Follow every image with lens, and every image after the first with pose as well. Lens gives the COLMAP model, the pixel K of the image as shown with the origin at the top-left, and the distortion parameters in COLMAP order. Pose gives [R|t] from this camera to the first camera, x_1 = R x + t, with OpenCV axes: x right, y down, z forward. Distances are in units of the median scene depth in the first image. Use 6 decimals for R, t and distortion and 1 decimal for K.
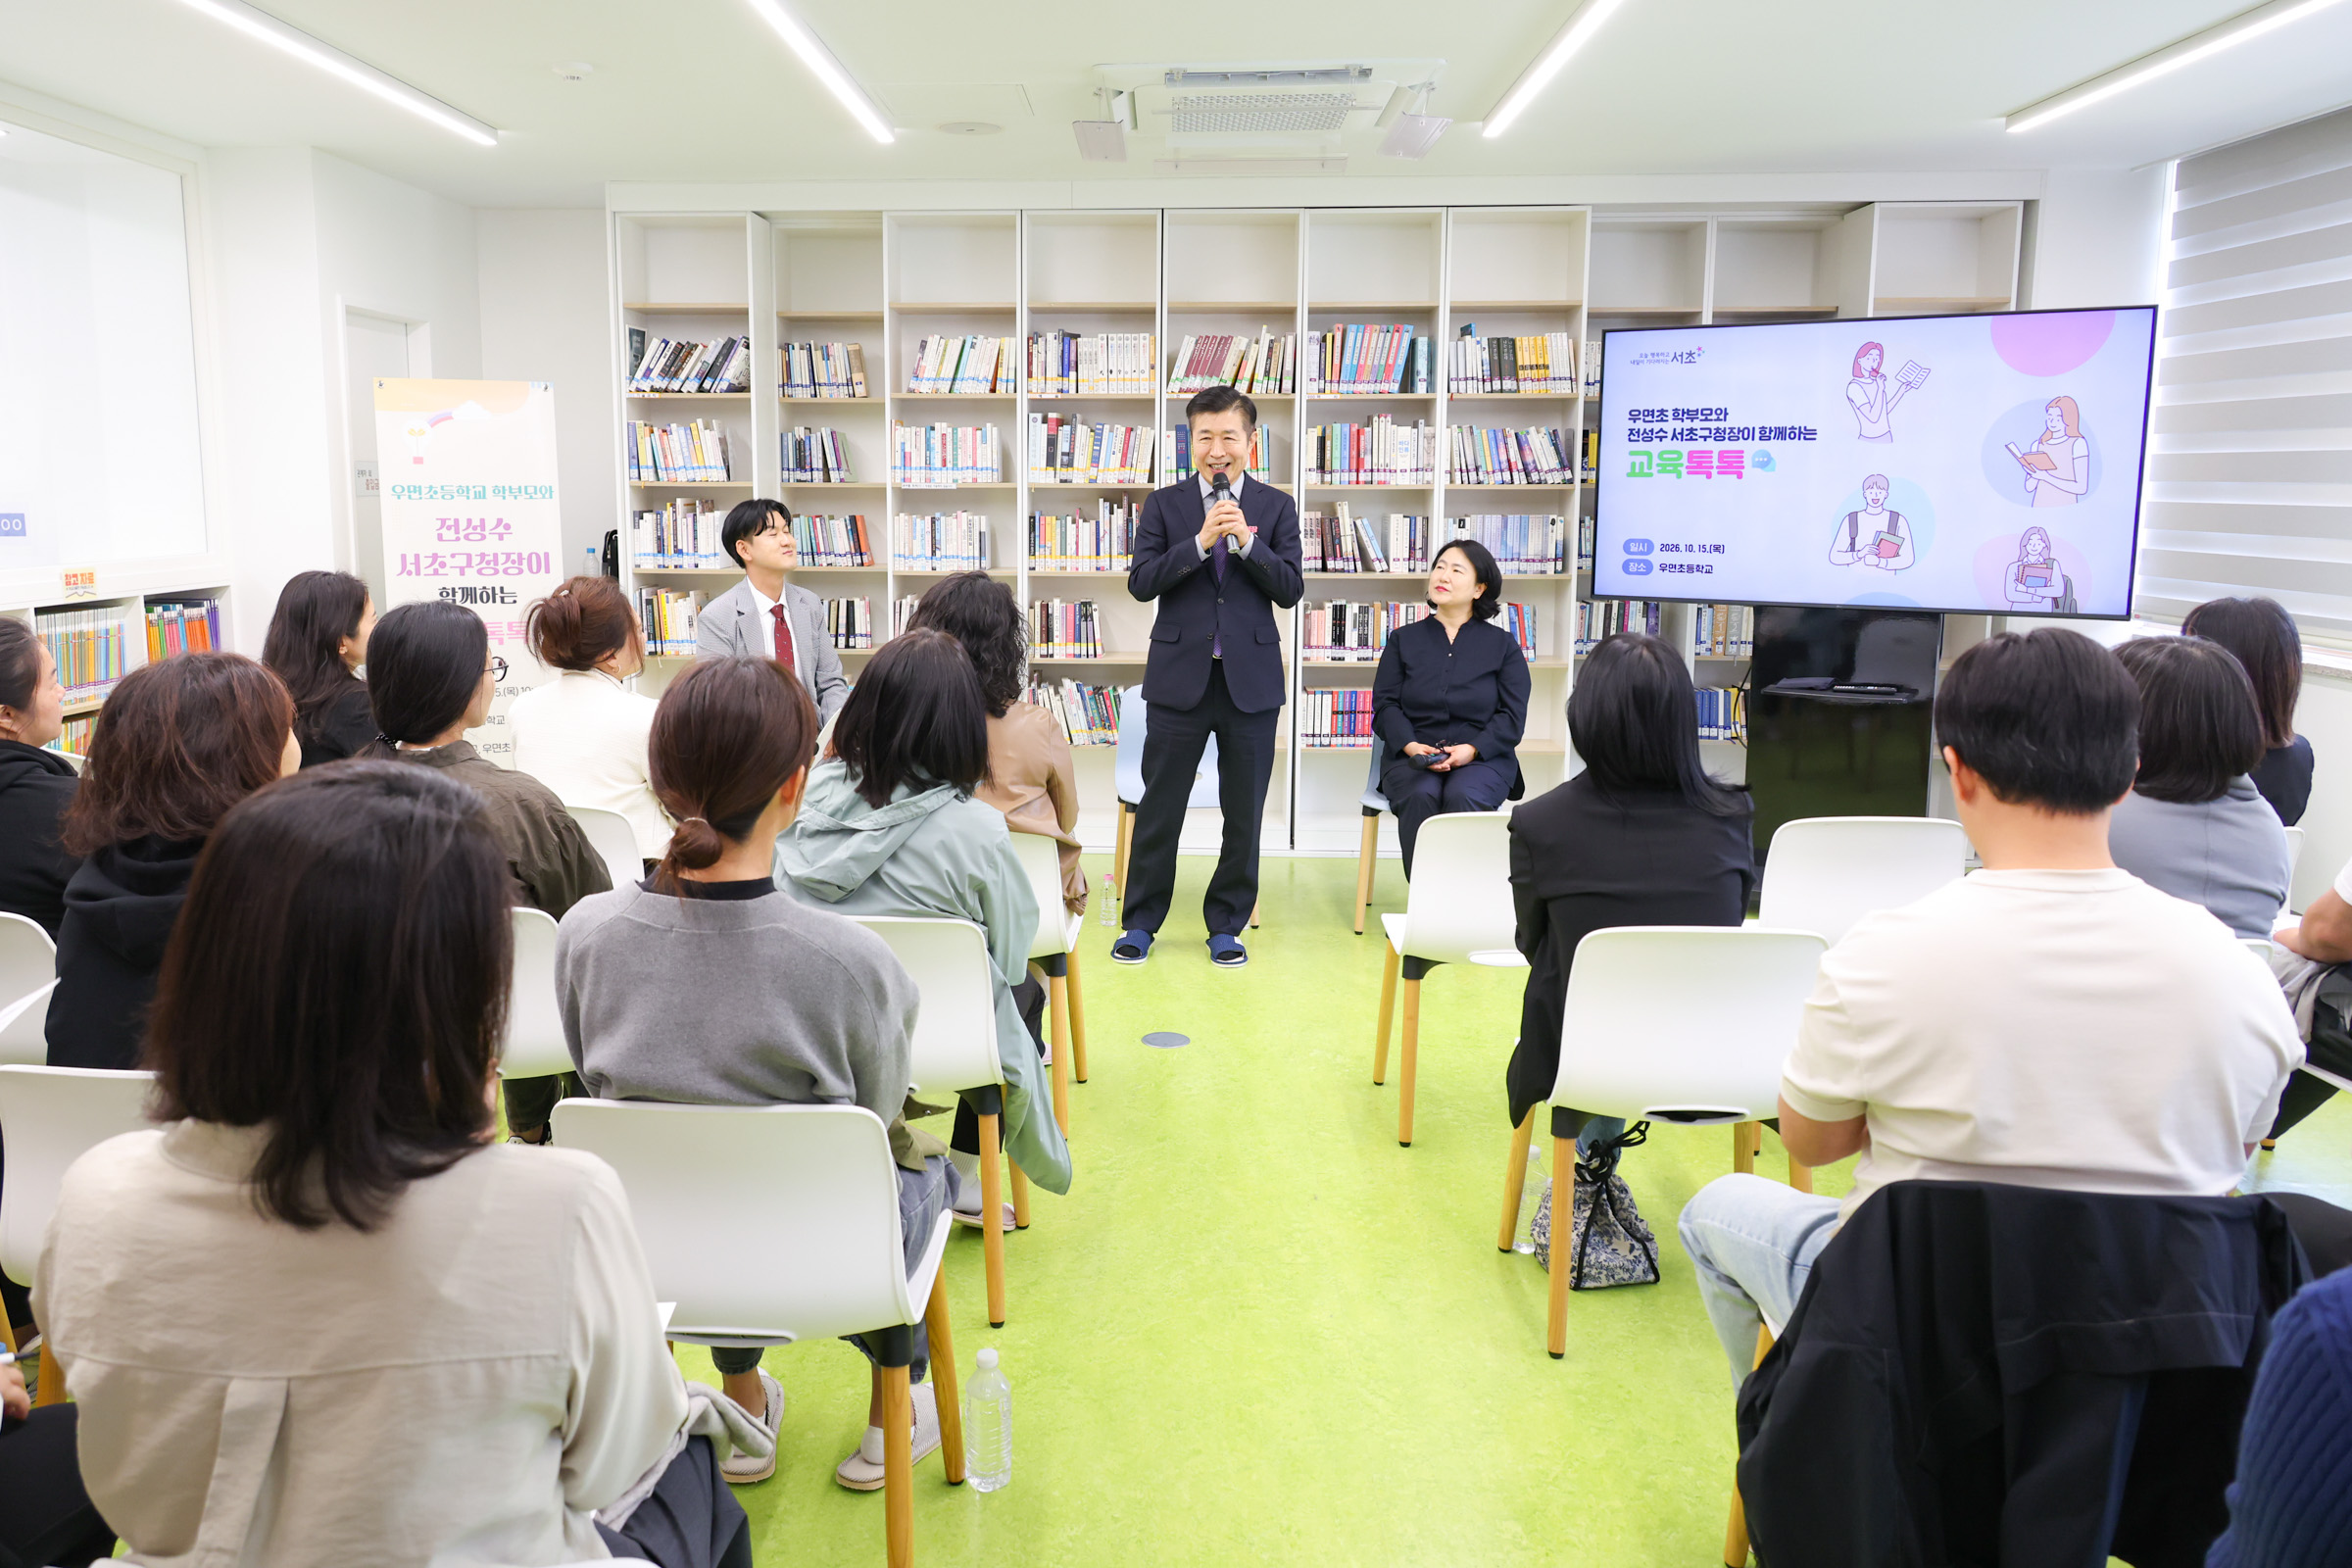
lens RADIAL K [[1735.0, 0, 1084.2], [0, 1735.0, 718.0], [0, 0, 1]] dist [0.014639, -0.002257]
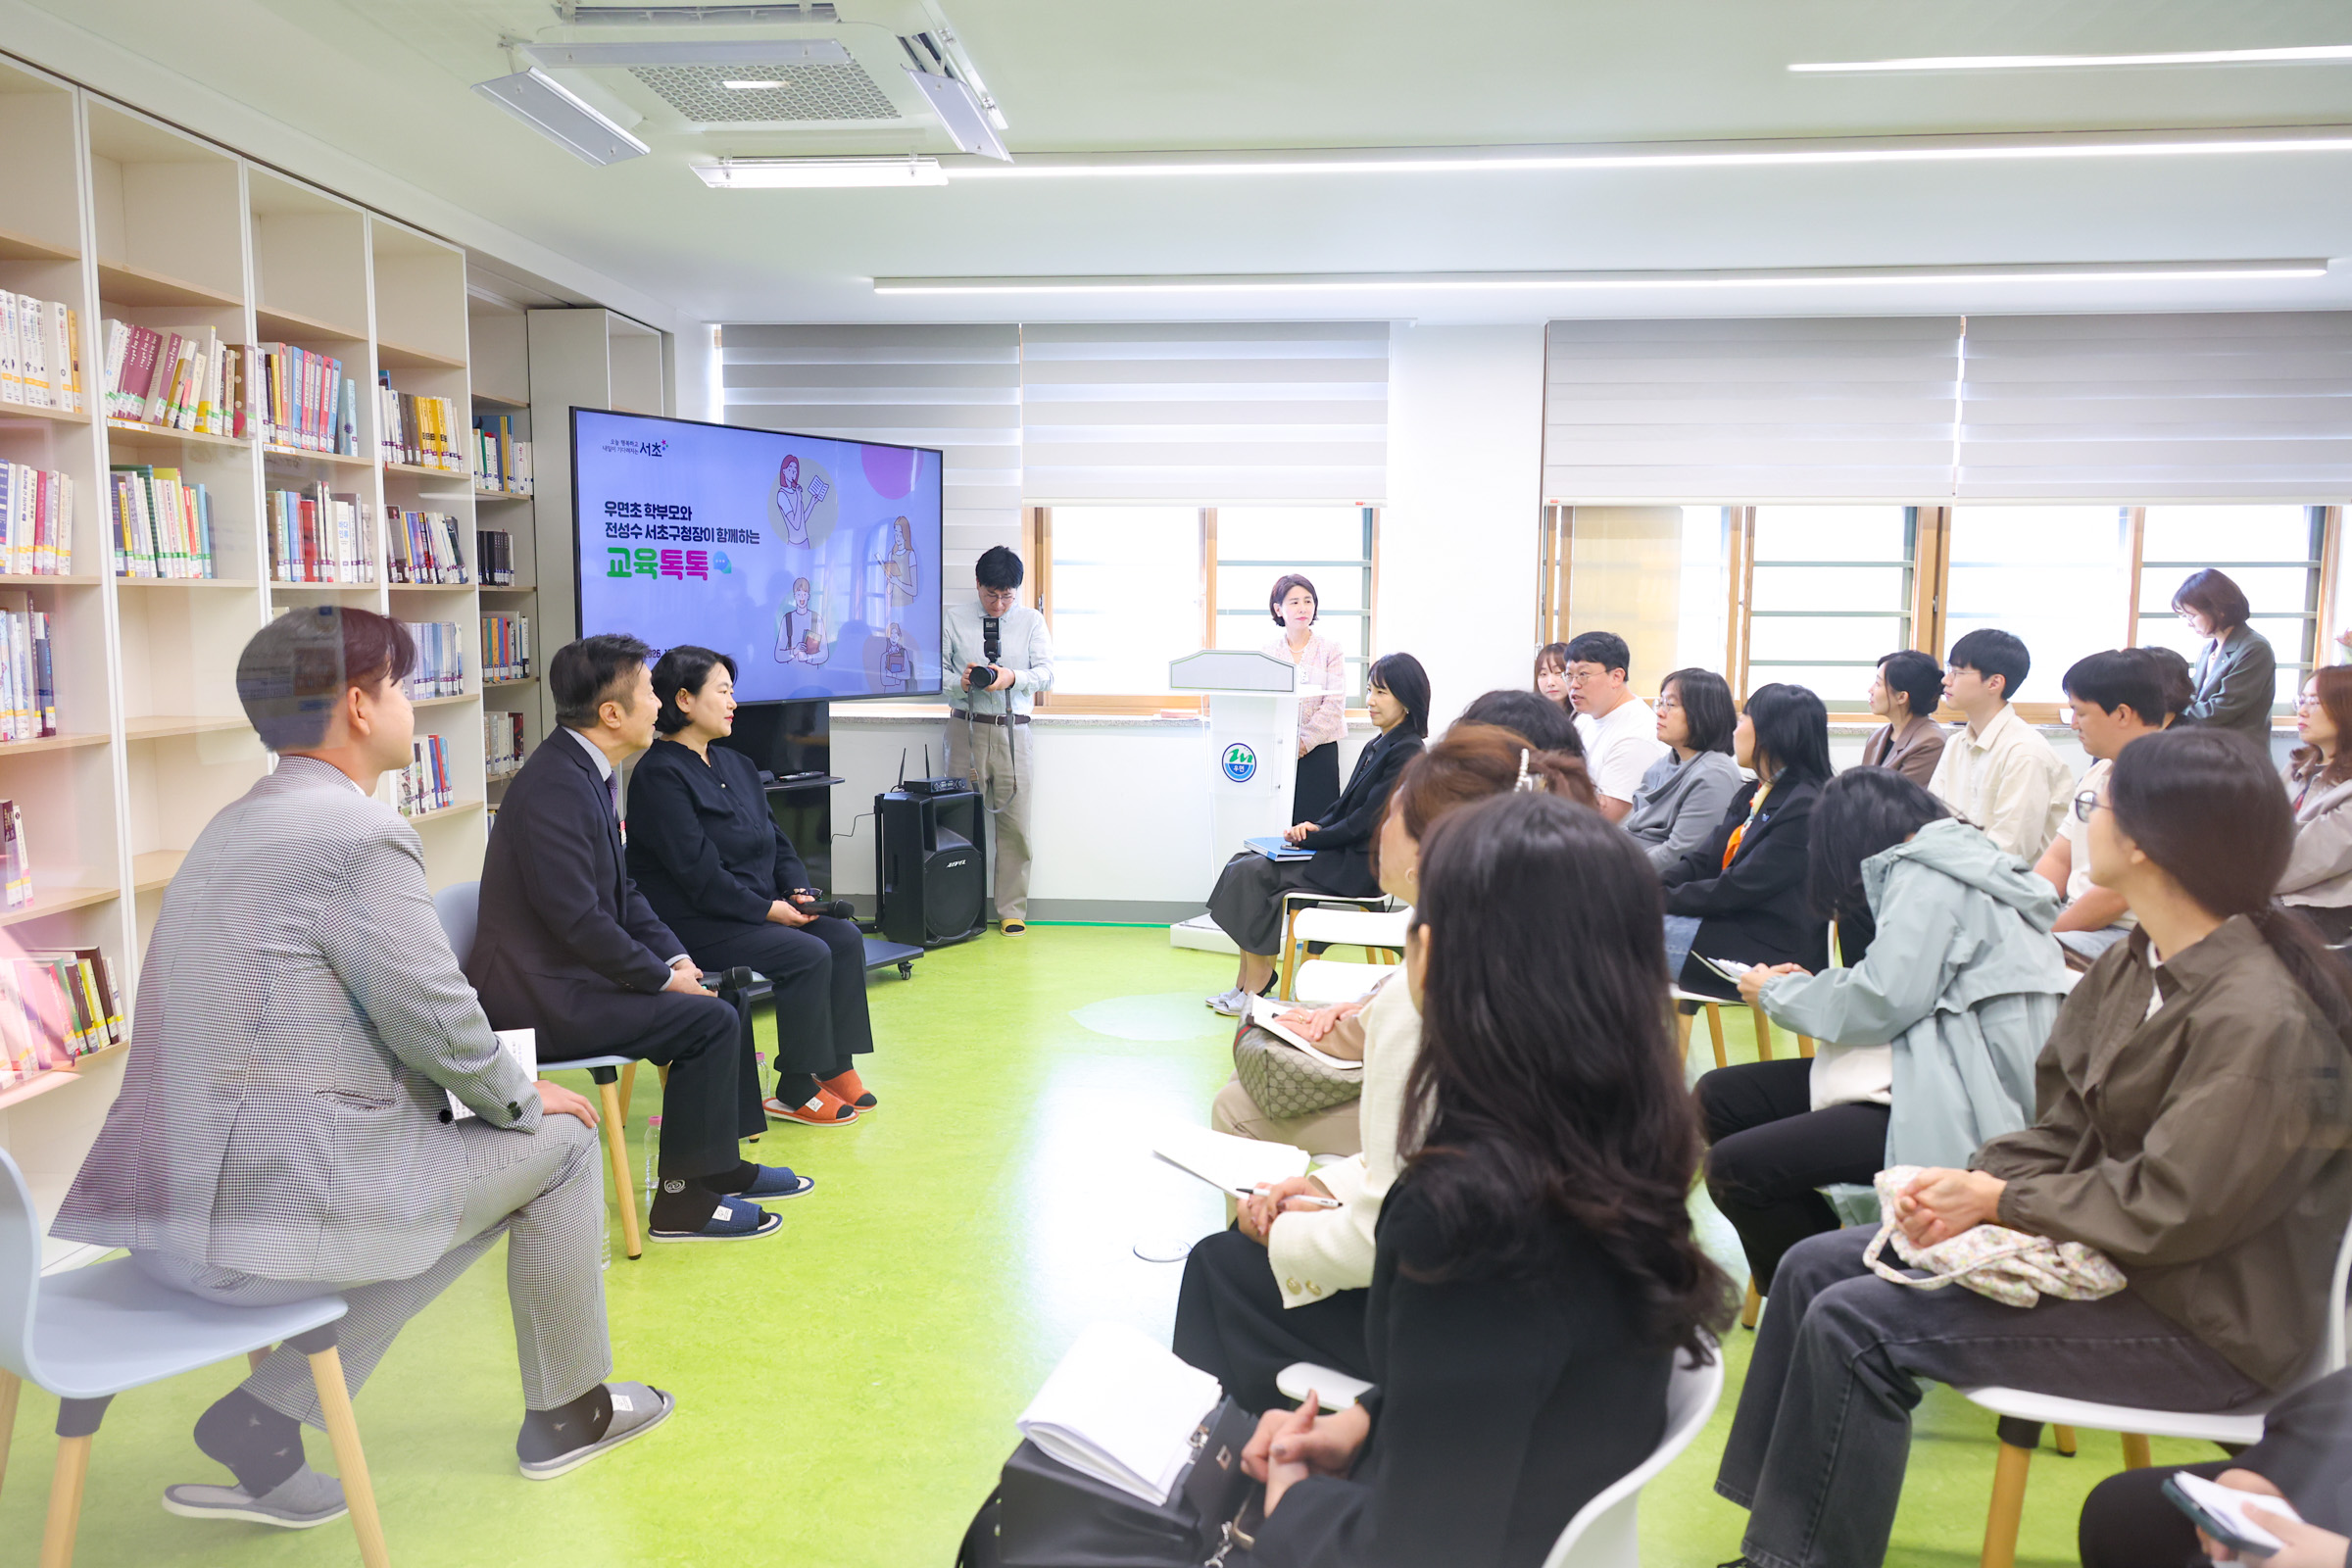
lens RADIAL K [[1610.6, 0, 1166.8], [0, 1610.6, 784.1], [0, 0, 1]] dist [-0.000473, 0.000298]
pose [[0.027743, -0.114266, 0.993063, -0.479955], [0.132418, 0.985110, 0.109651, -0.081216], [-0.990806, 0.128457, 0.042461, 0.652754]]
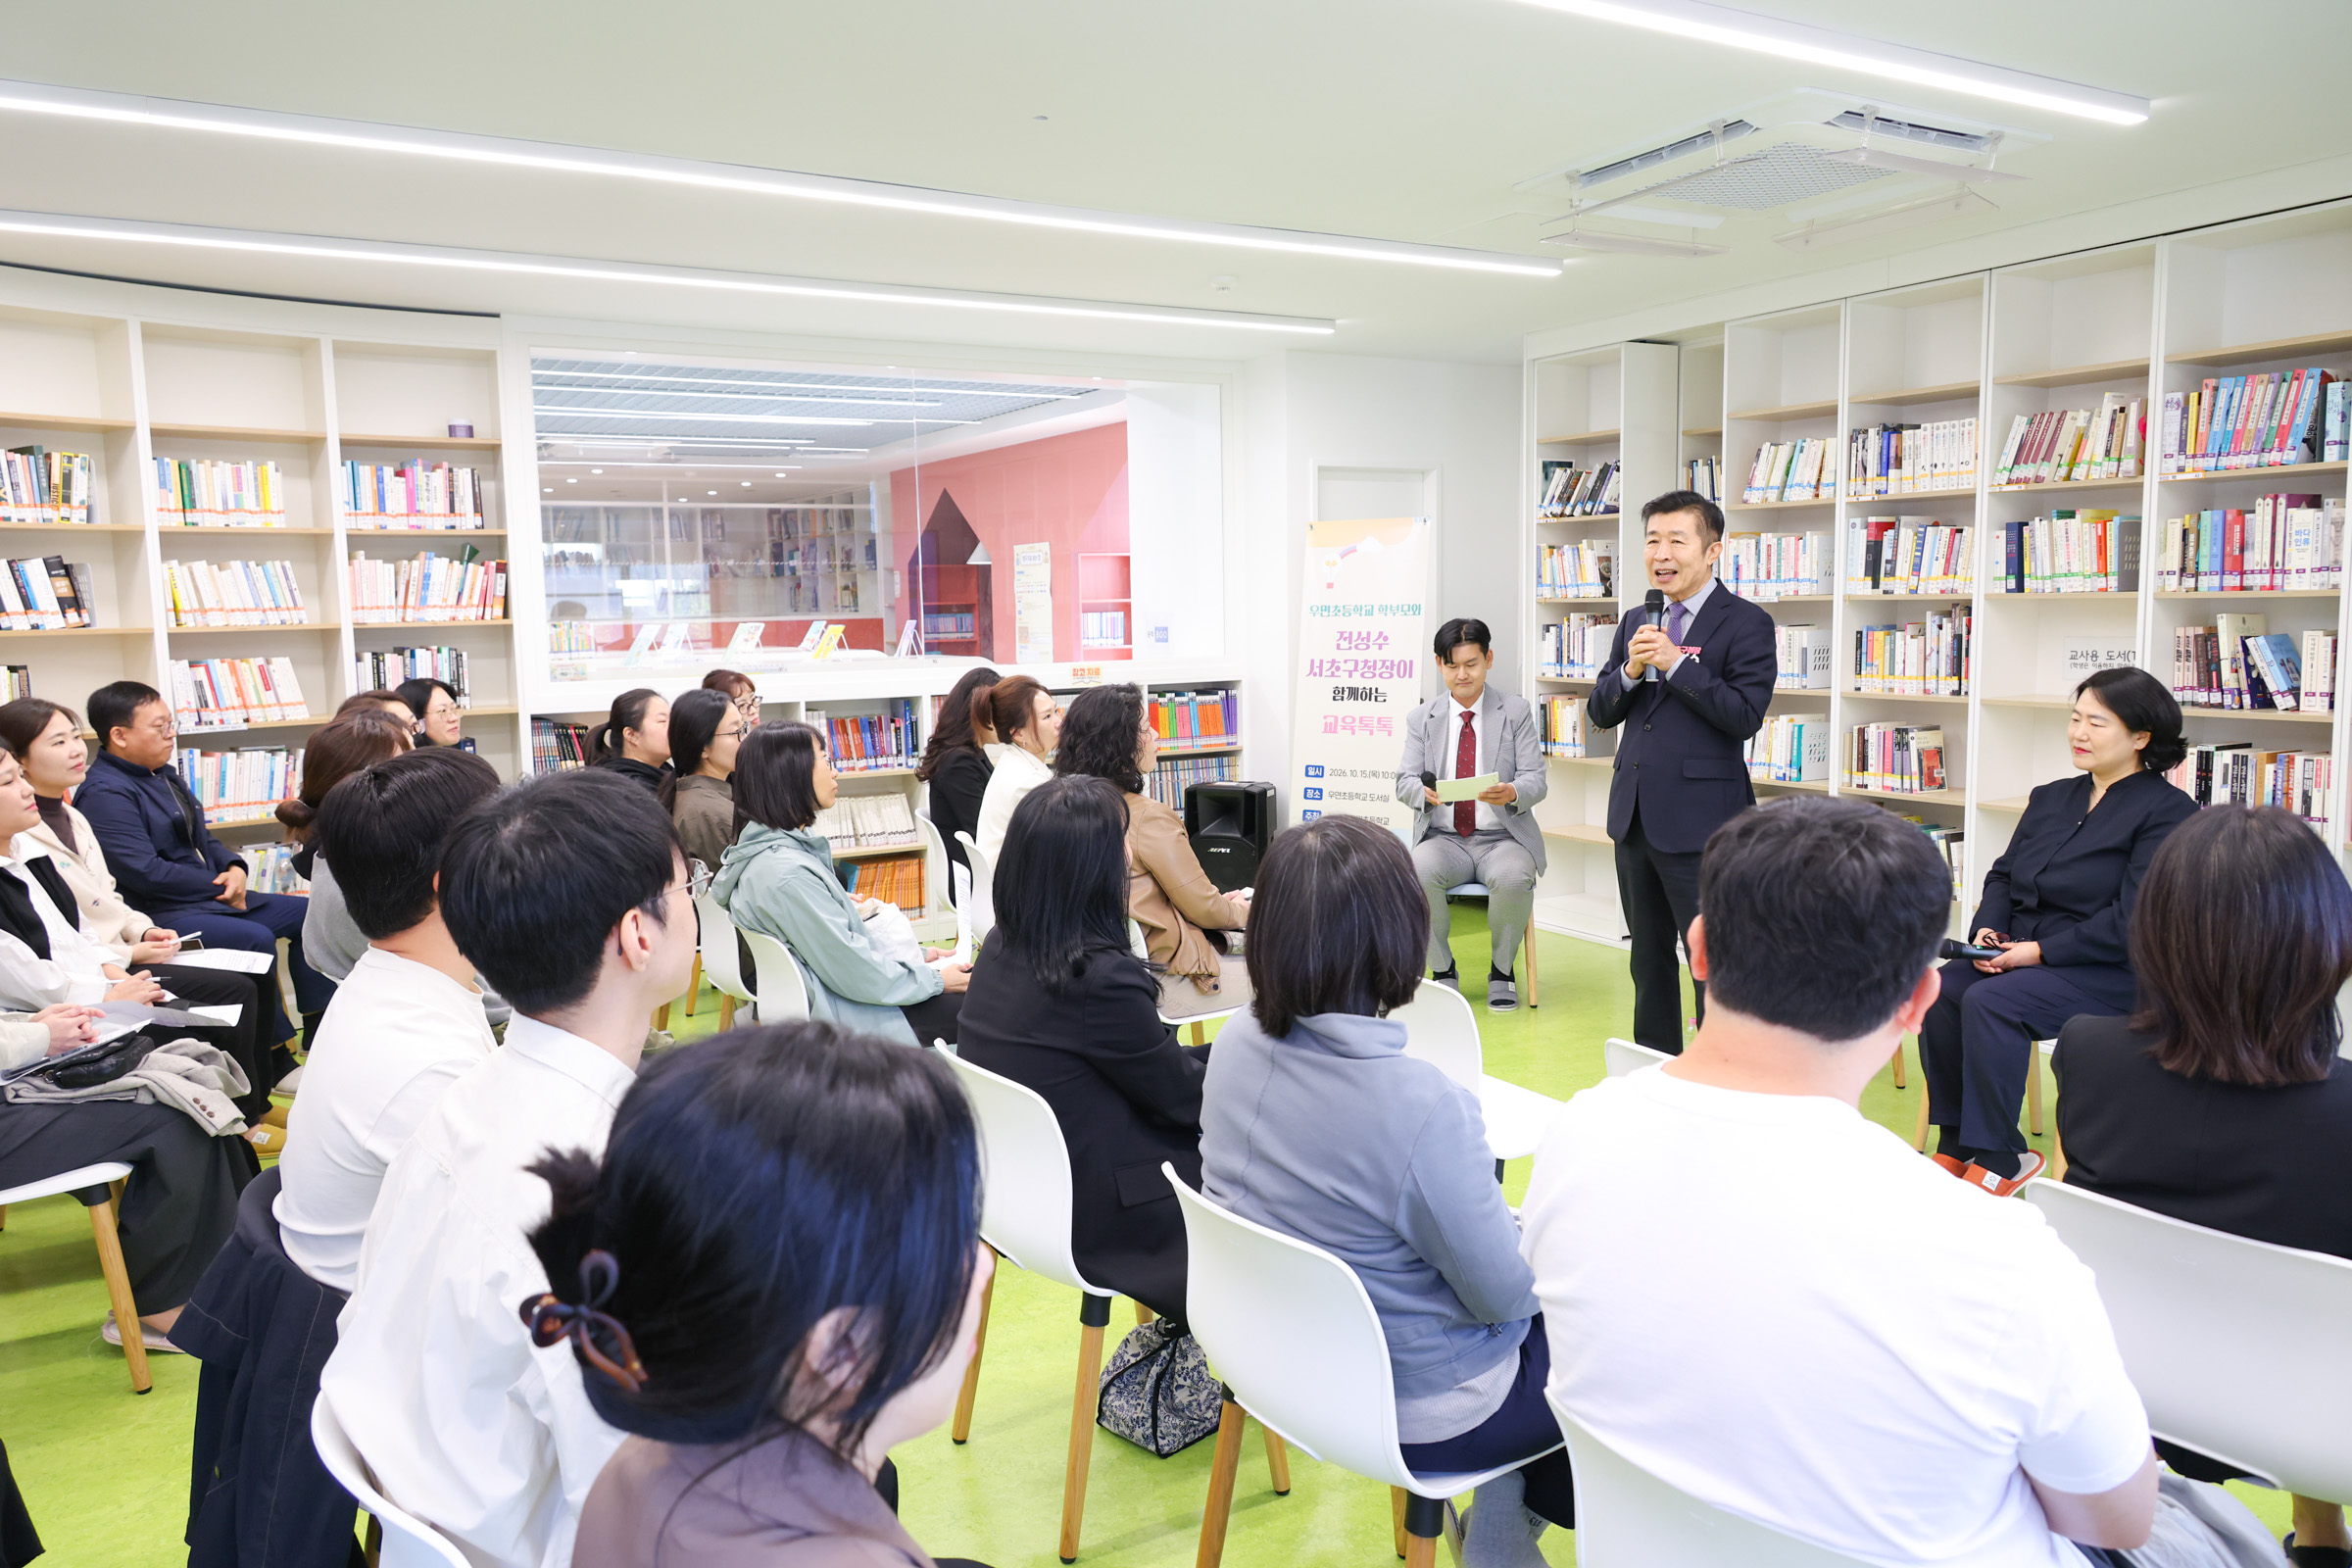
lens RADIAL K [[1610.6, 0, 1166.8], [0, 1610.6, 784.1], [0, 0, 1]] dist [-0.000473, 0.000298]
pose [[0.542753, 0.084254, -0.835655, 0.497294], [-0.096773, 0.994603, 0.037427, -0.034344], [0.834298, 0.060555, 0.547978, 0.250062]]
